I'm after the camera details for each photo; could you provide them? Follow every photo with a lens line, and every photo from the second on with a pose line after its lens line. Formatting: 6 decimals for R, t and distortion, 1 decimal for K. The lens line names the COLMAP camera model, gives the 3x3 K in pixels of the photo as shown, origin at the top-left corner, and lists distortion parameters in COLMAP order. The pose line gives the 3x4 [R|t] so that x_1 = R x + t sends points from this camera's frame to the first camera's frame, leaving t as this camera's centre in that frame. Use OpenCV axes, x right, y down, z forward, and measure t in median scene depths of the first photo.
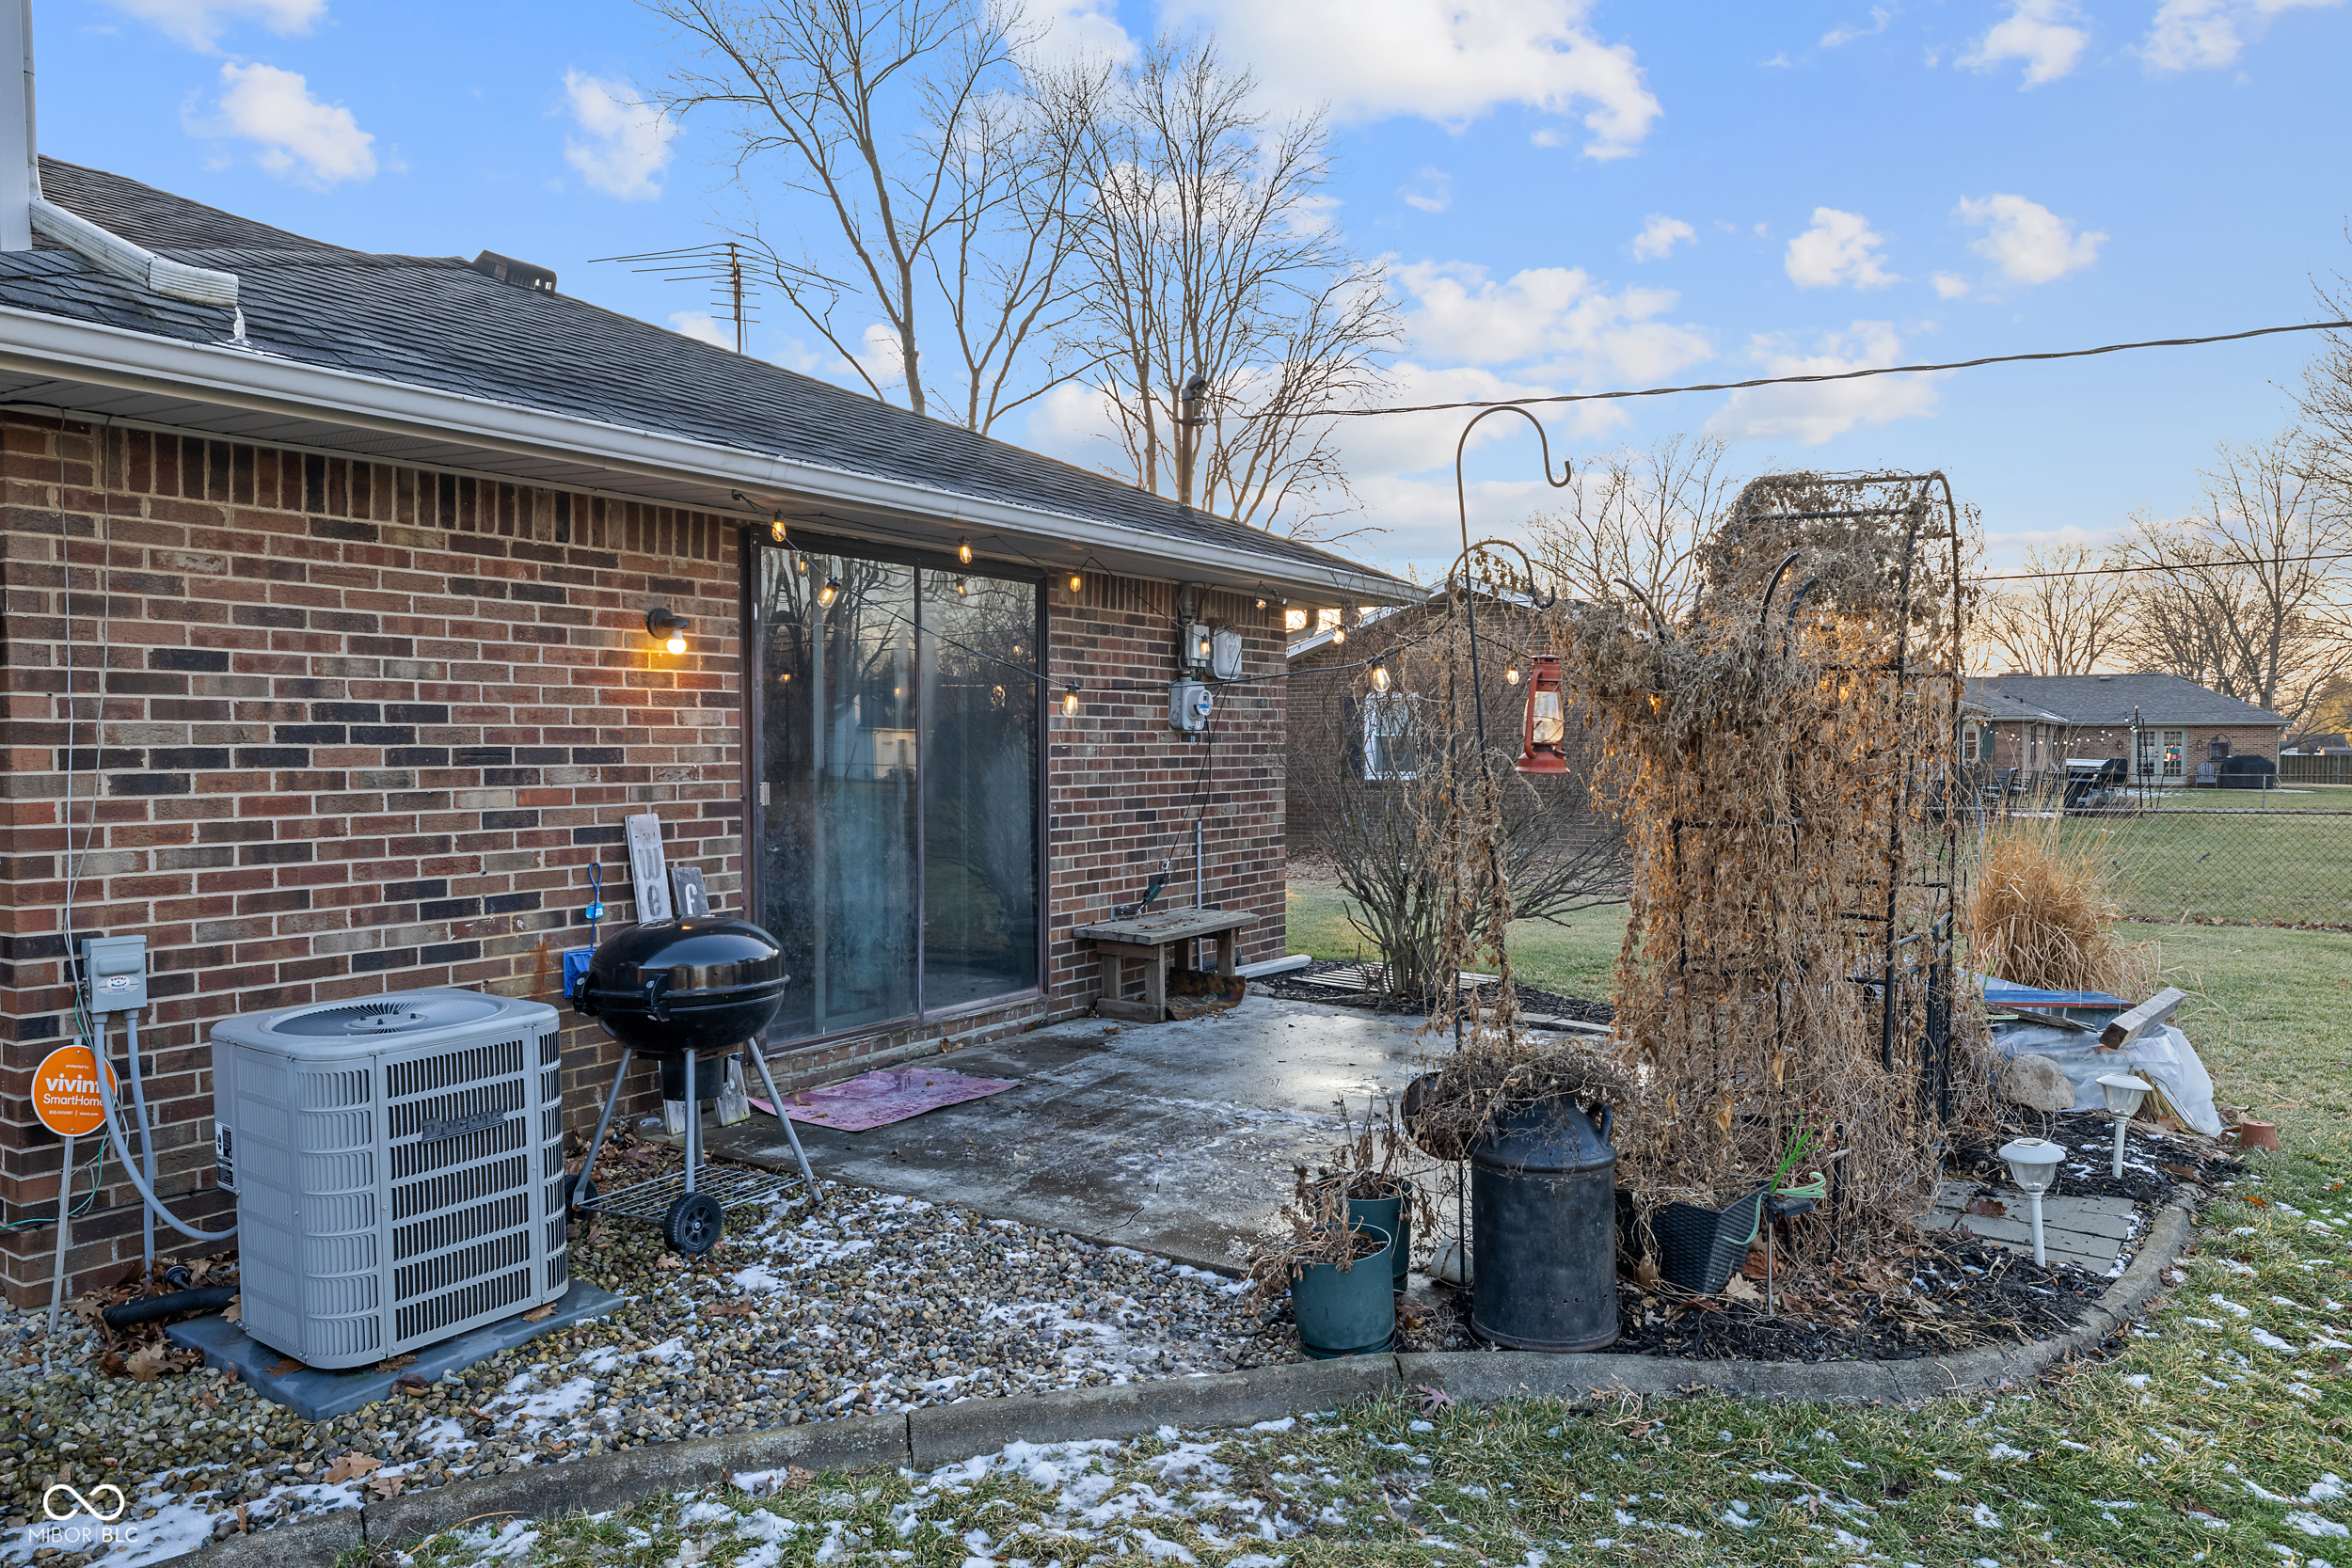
lens RADIAL K [[1573.6, 0, 1176.0], [0, 1573.6, 784.0], [0, 0, 1]] dist [0.002824, 0.000585]
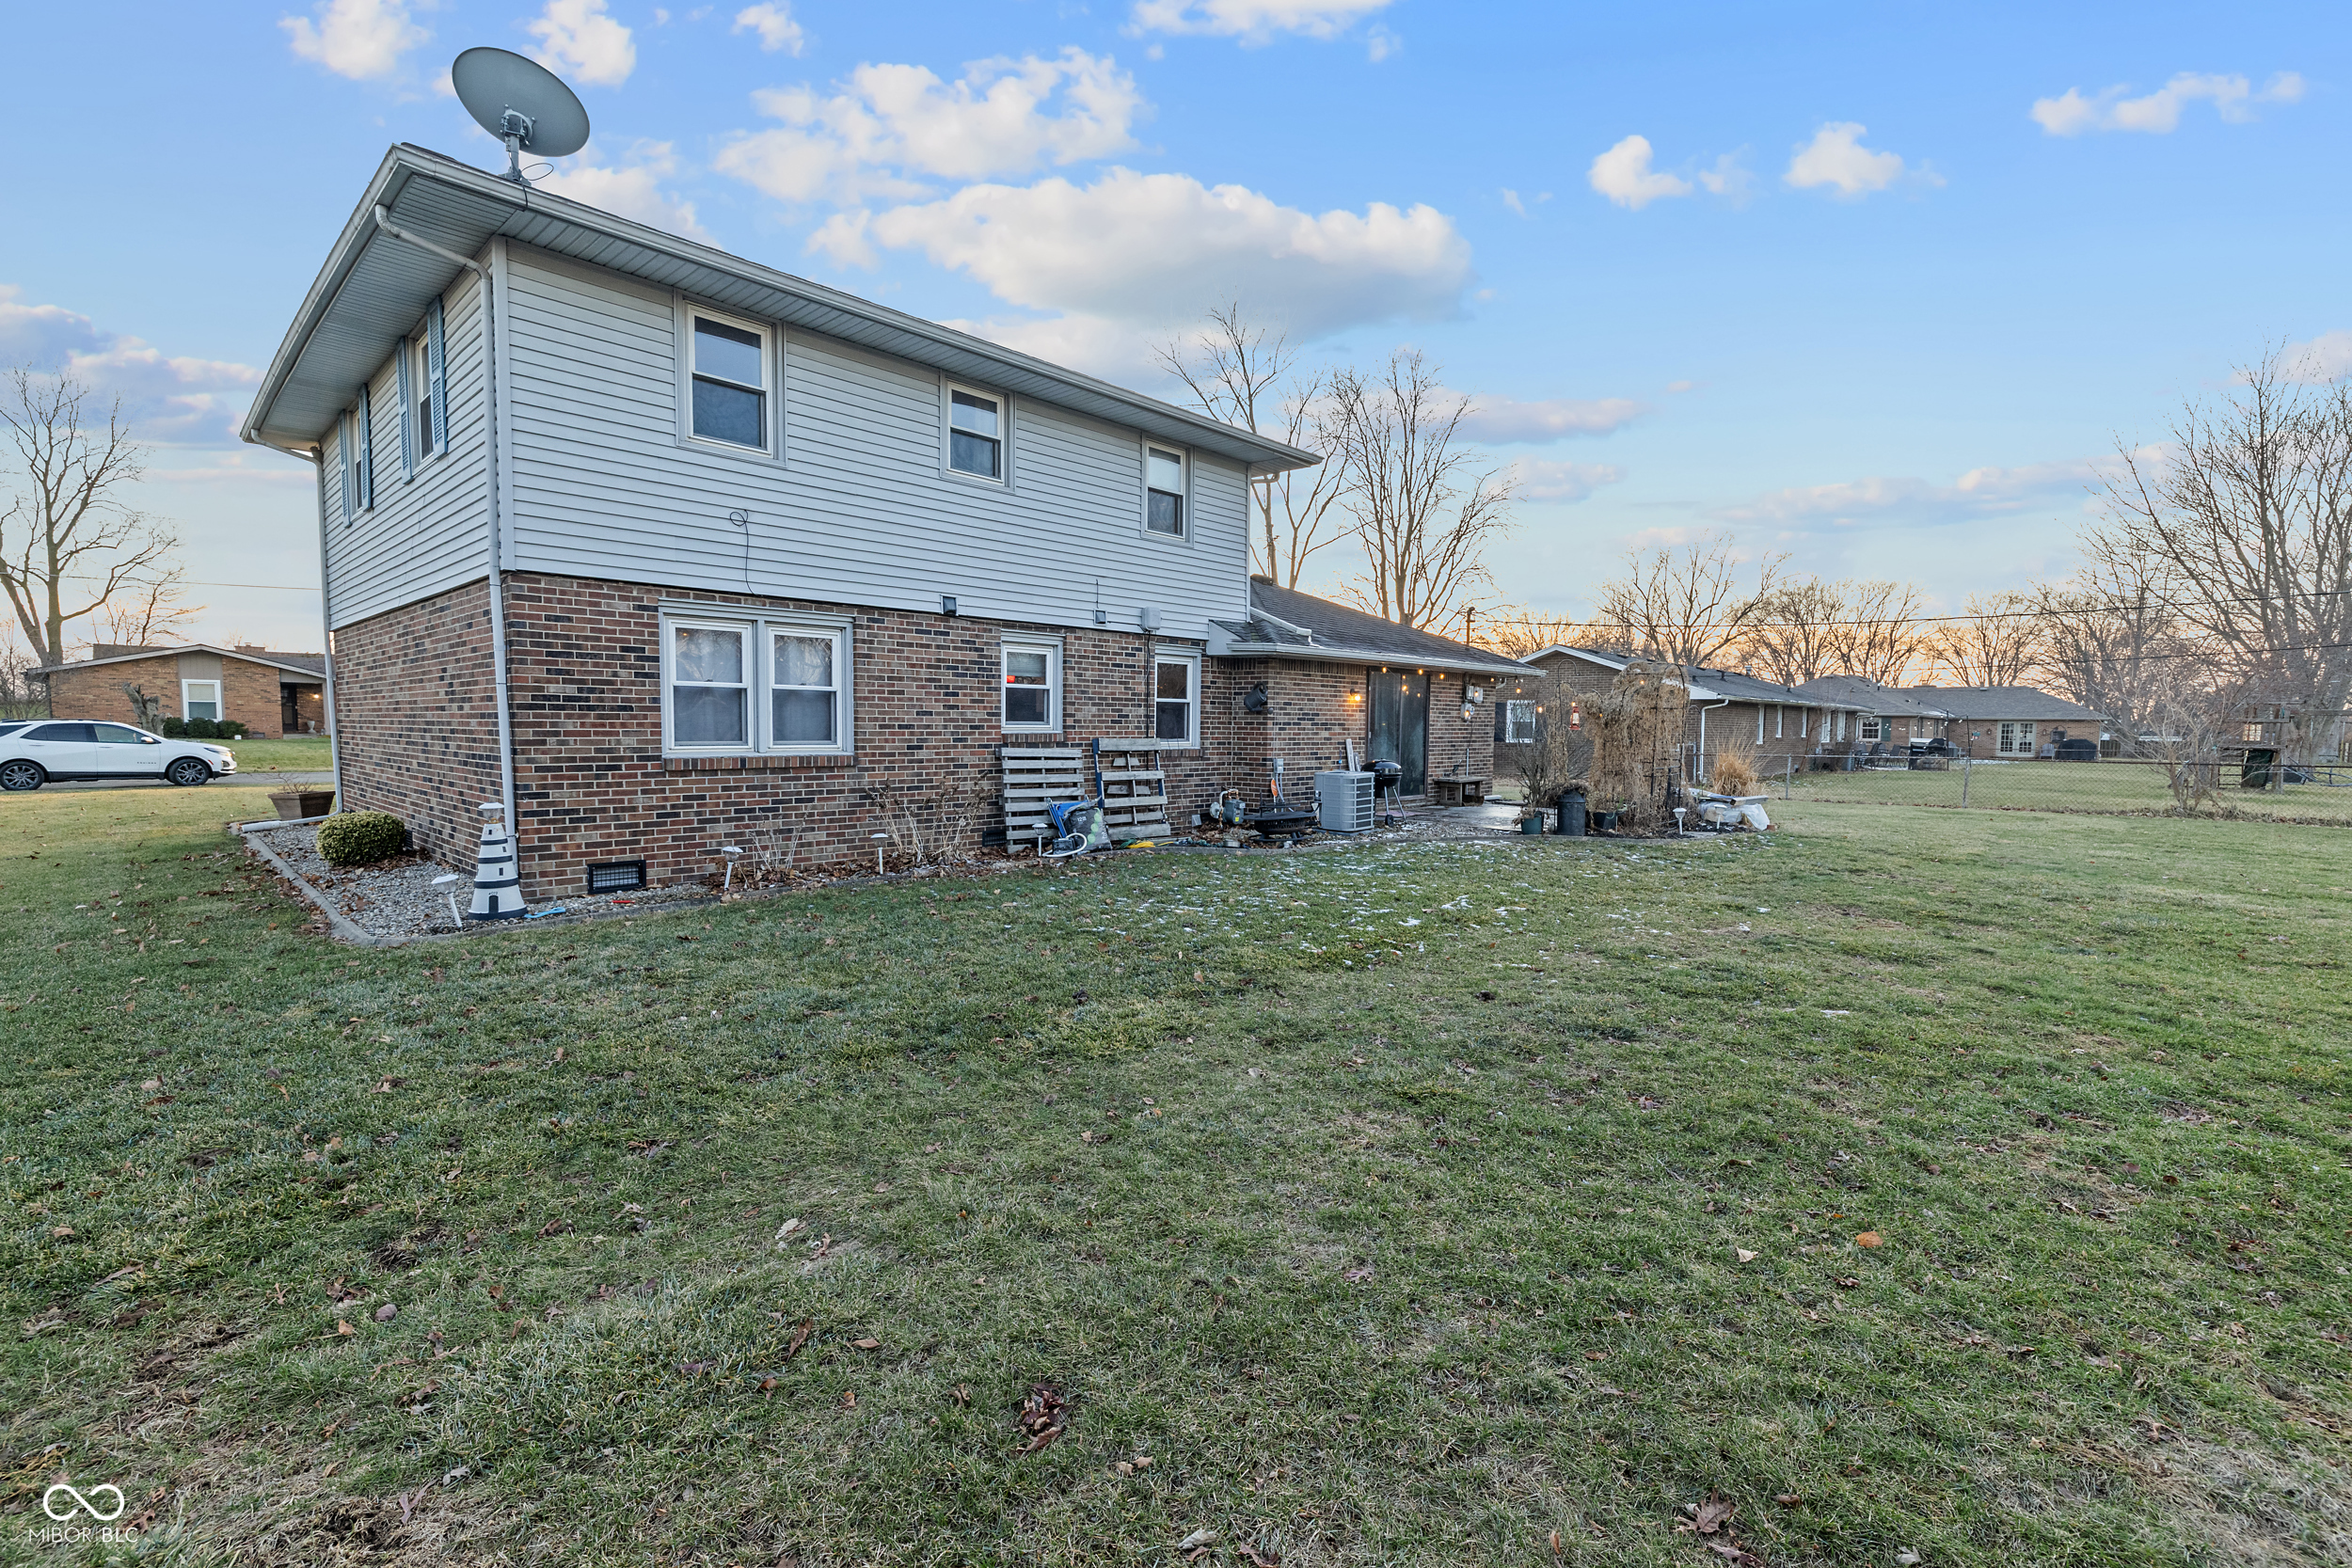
lens RADIAL K [[1022.9, 0, 1176.0], [0, 1022.9, 784.0], [0, 0, 1]] dist [0.002901, 0.000463]
pose [[0.984787, 0.021626, -0.172414, -0.301452], [-0.015814, 0.999262, 0.035011, 0.047891], [0.173044, -0.031752, 0.984402, -1.628358]]
